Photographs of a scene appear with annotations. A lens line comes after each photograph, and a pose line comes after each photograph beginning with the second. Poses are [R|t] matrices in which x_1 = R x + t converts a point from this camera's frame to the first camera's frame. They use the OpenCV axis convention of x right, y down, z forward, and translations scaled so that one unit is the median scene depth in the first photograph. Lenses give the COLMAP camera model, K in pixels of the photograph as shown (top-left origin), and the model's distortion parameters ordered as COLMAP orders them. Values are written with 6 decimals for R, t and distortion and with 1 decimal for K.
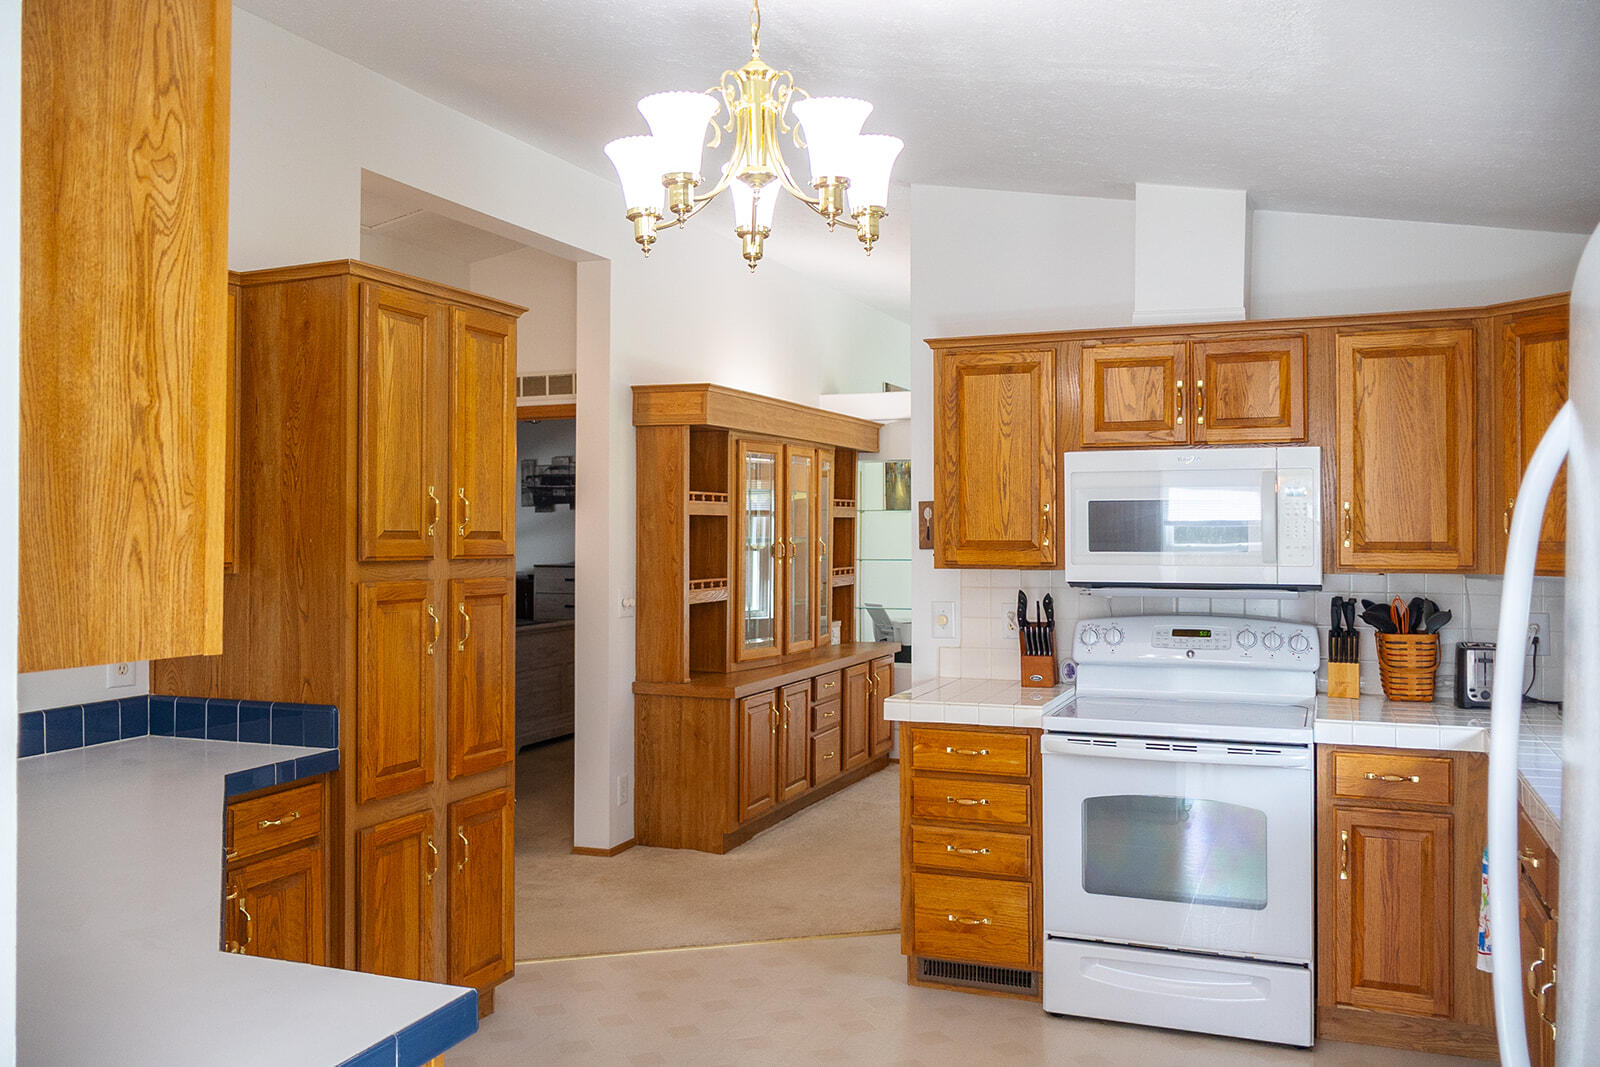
lens RADIAL K [[1363.2, 0, 798.1], [0, 1363.2, 528.0], [0, 0, 1]] dist [-0.004236, 0.000916]
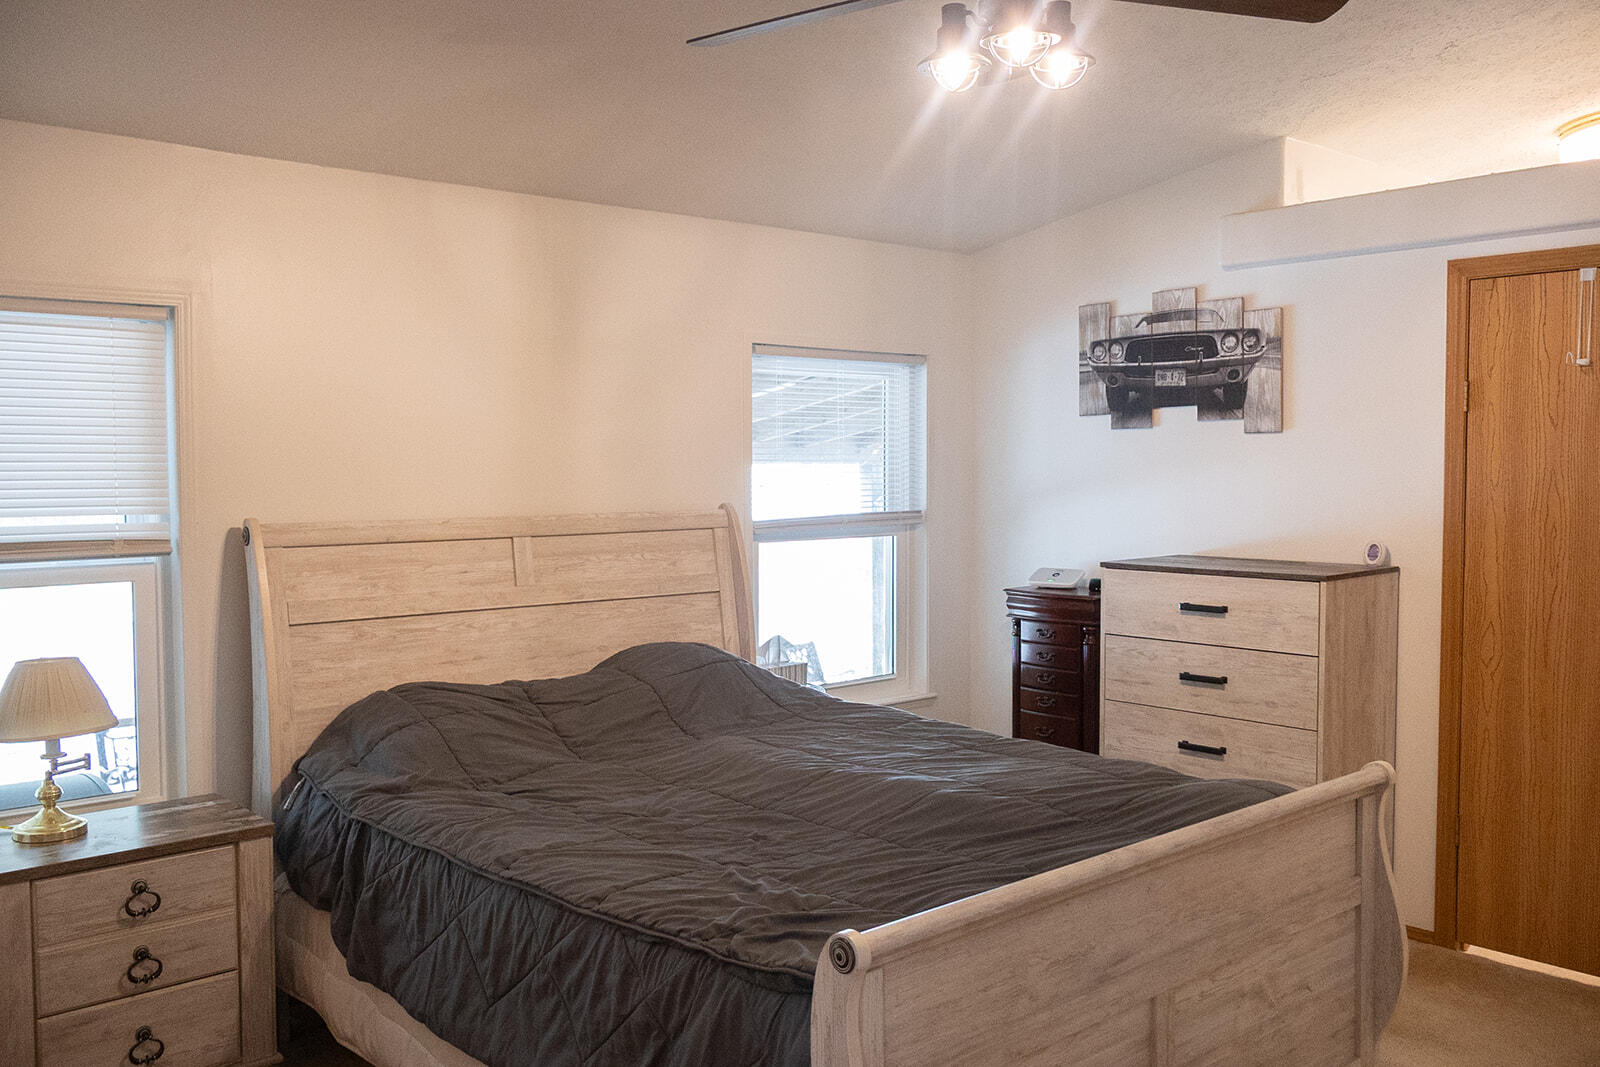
lens RADIAL K [[1363.2, 0, 798.5], [0, 1363.2, 532.1], [0, 0, 1]] dist [-0.004236, 0.000916]
pose [[0.909388, 0.015833, -0.415647, -0.104587], [0.001286, 0.999163, 0.040875, 0.003754], [0.415947, -0.037706, 0.908607, 0.572765]]
